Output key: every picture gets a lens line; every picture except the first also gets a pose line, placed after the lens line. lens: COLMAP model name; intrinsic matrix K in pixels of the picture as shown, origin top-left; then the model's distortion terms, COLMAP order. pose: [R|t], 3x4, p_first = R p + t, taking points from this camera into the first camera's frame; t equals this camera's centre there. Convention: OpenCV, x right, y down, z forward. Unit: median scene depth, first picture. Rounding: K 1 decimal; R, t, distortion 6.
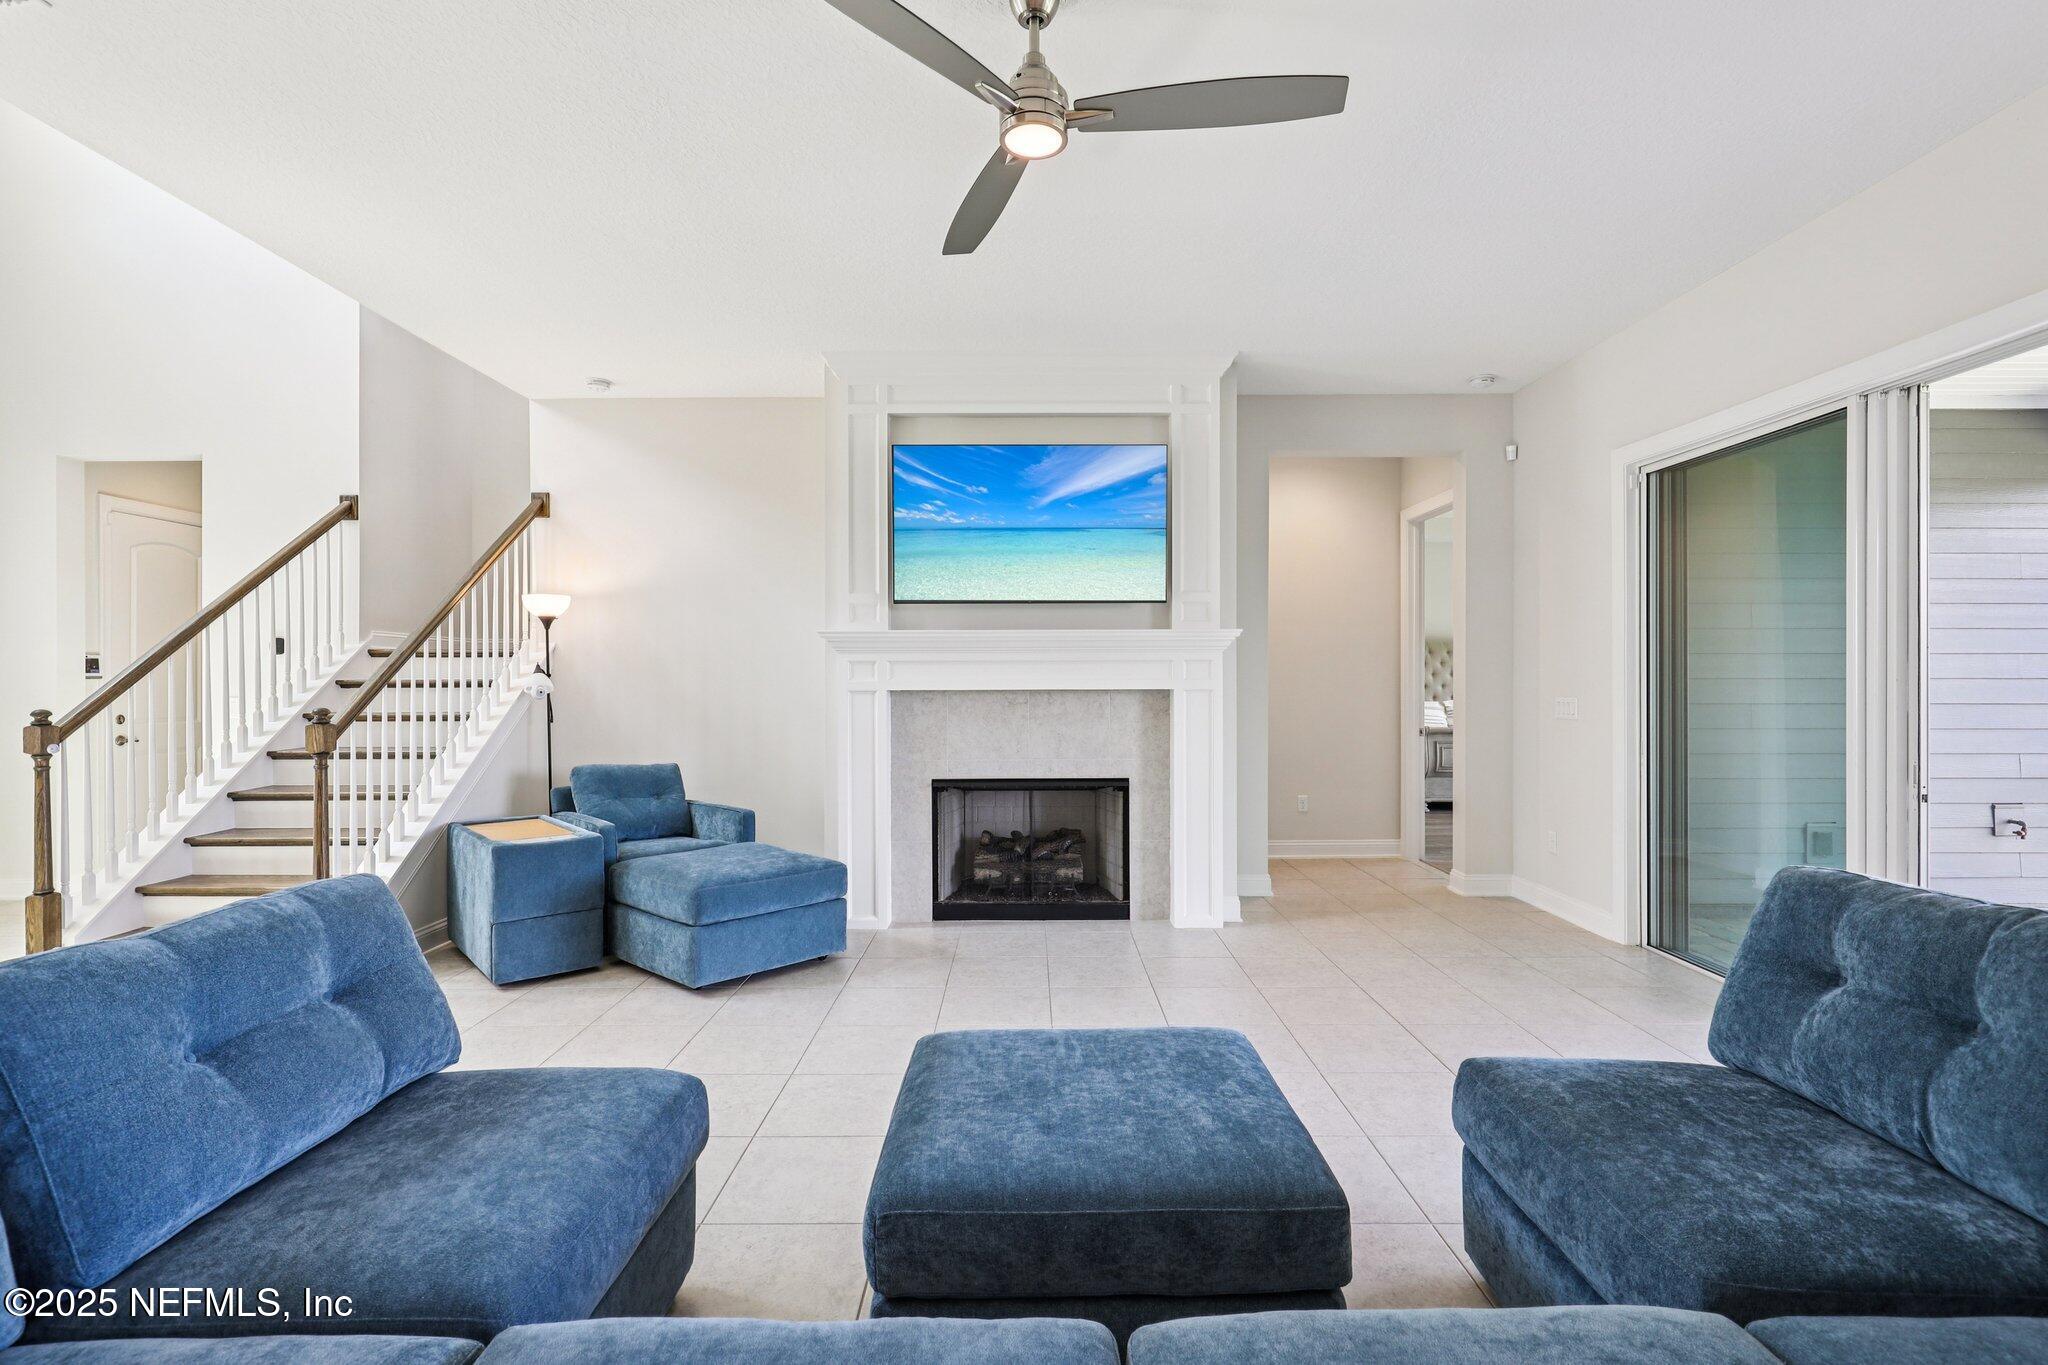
lens RADIAL K [[949.8, 0, 1022.6], [0, 949.8, 683.9], [0, 0, 1]] dist [0.000778, -0.000885]
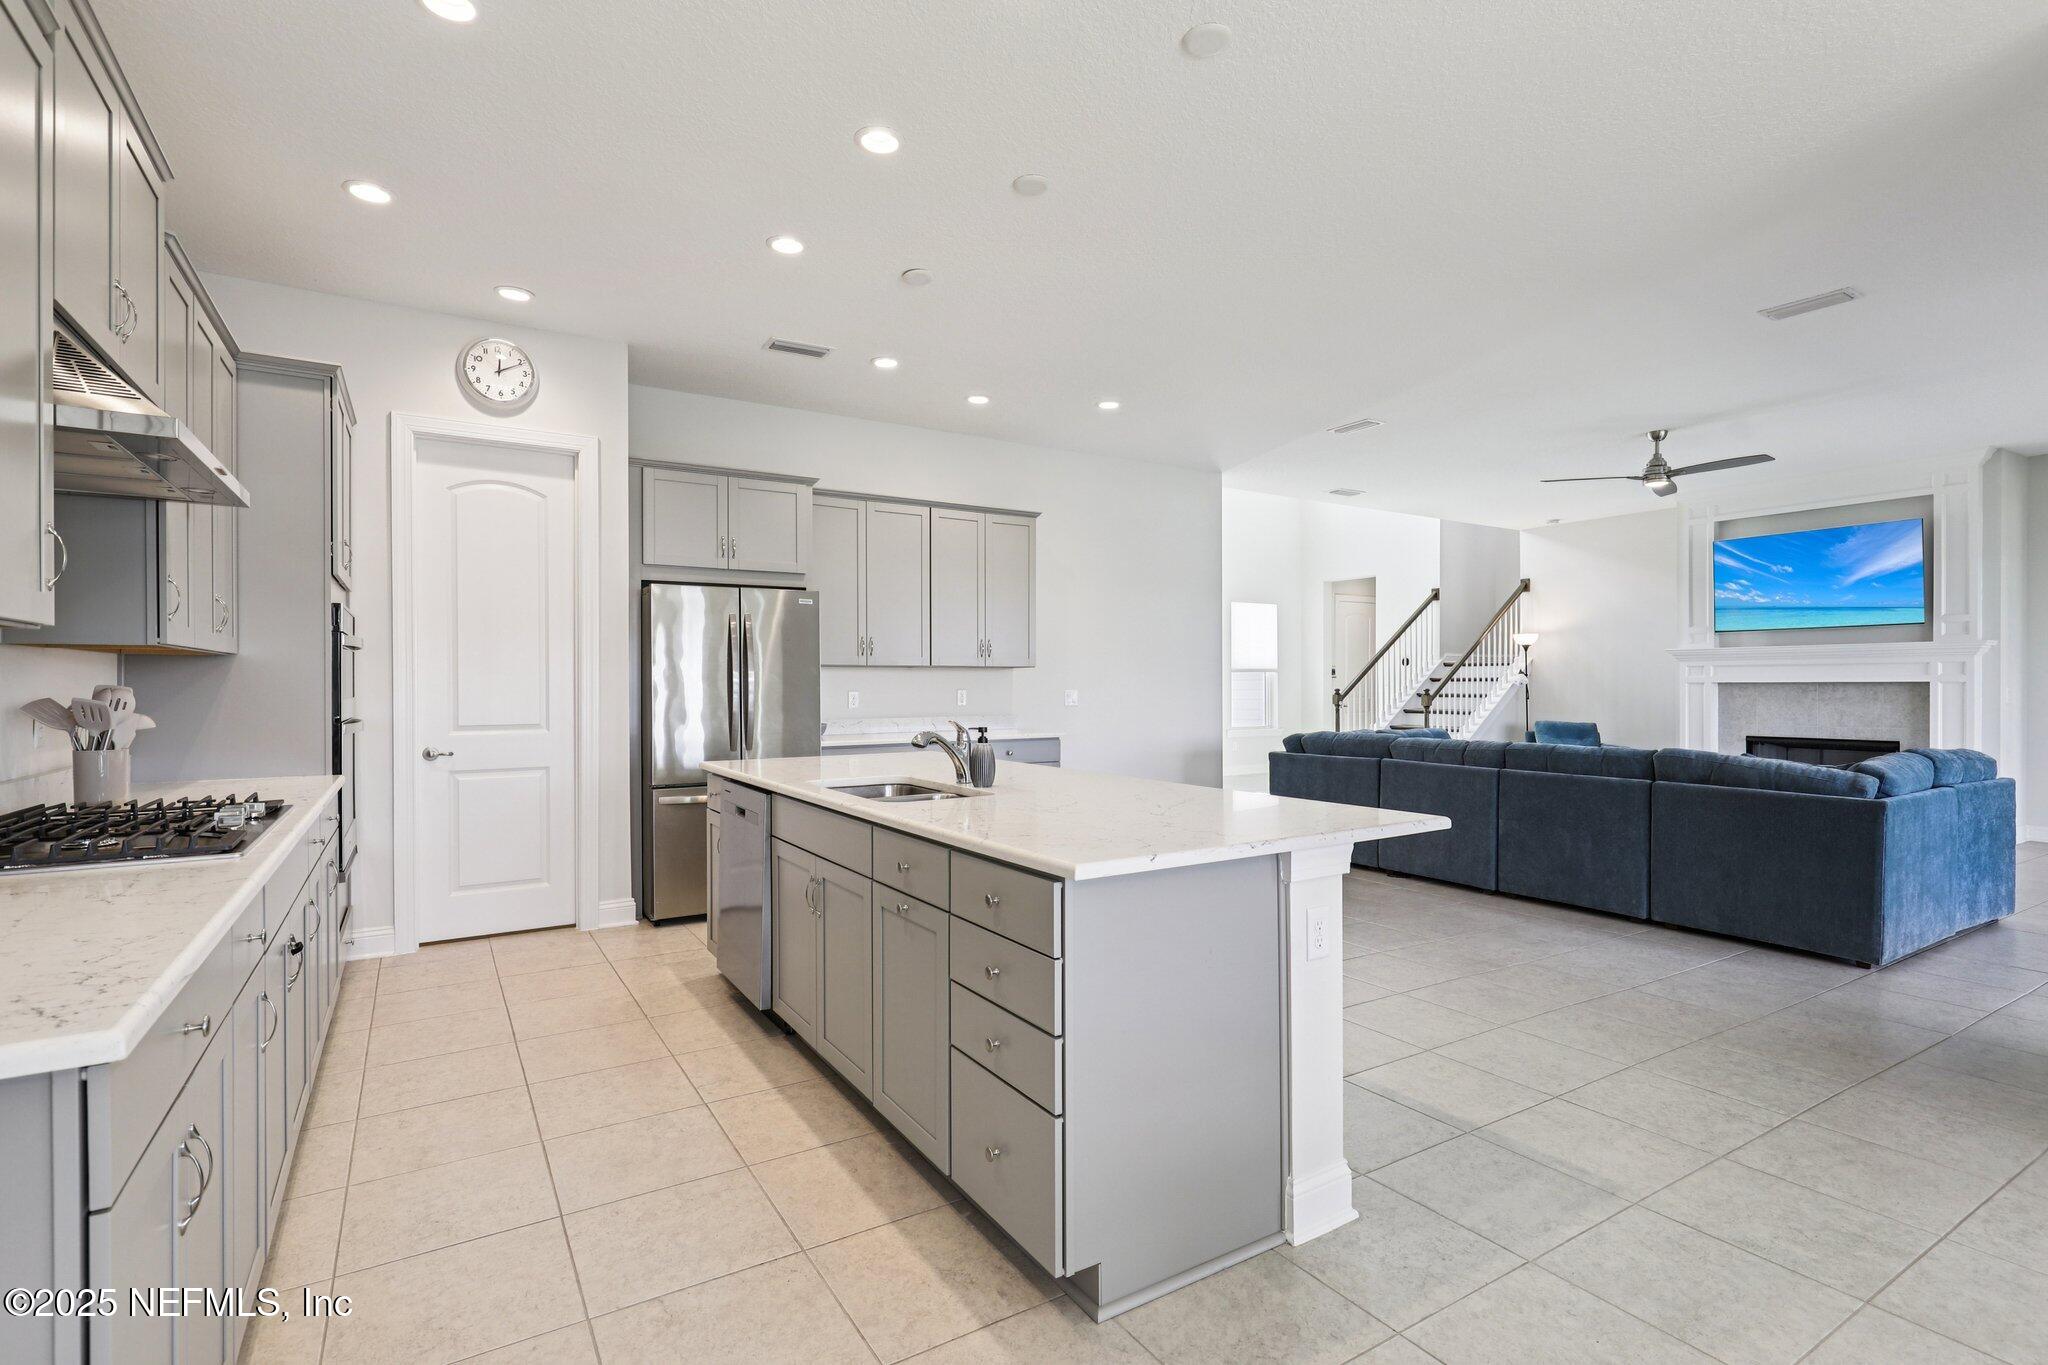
lens RADIAL K [[971.9, 0, 1024.0], [0, 971.9, 682.5], [0, 0, 1]] dist [0.003559, -0.000069]
pose [[0.528705, 0.000797, -0.848805, 0.685735], [-0.001002, 0.999999, 0.000315, 0.006909], [0.848805, 0.000684, 0.528705, -0.981021]]
